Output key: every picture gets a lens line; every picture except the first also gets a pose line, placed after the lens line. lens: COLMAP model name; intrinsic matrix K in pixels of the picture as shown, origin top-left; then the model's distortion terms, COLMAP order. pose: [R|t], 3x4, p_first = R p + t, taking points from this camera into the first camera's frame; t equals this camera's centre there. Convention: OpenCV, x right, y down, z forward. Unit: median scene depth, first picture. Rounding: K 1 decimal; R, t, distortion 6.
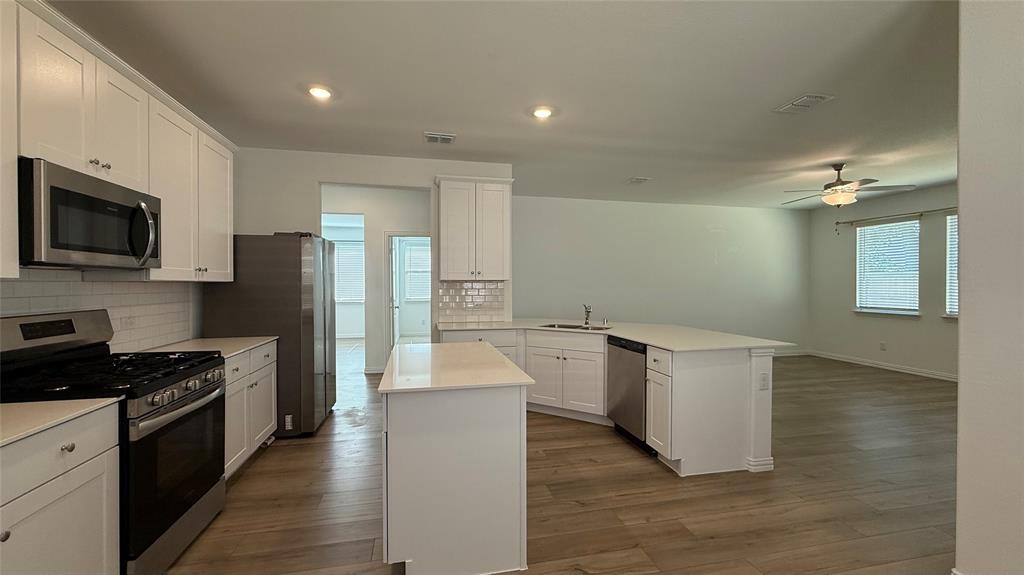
lens RADIAL K [[411.1, 0, 508.2], [0, 411.1, 292.9], [0, 0, 1]] dist [-0.001315, 0.000405]
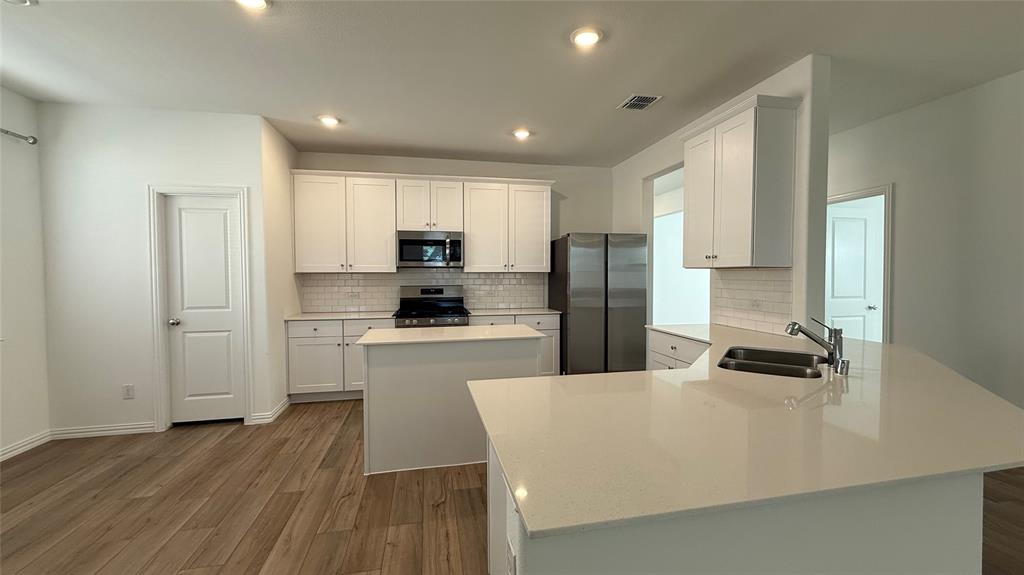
lens RADIAL K [[411.1, 0, 516.8], [0, 411.1, 284.7], [0, 0, 1]] dist [-0.001315, 0.000405]
pose [[-0.006750, 0.038674, -0.999229, 1.217515], [-0.010120, 0.999198, 0.038741, -0.050553], [0.999926, 0.010374, -0.006353, 1.280963]]
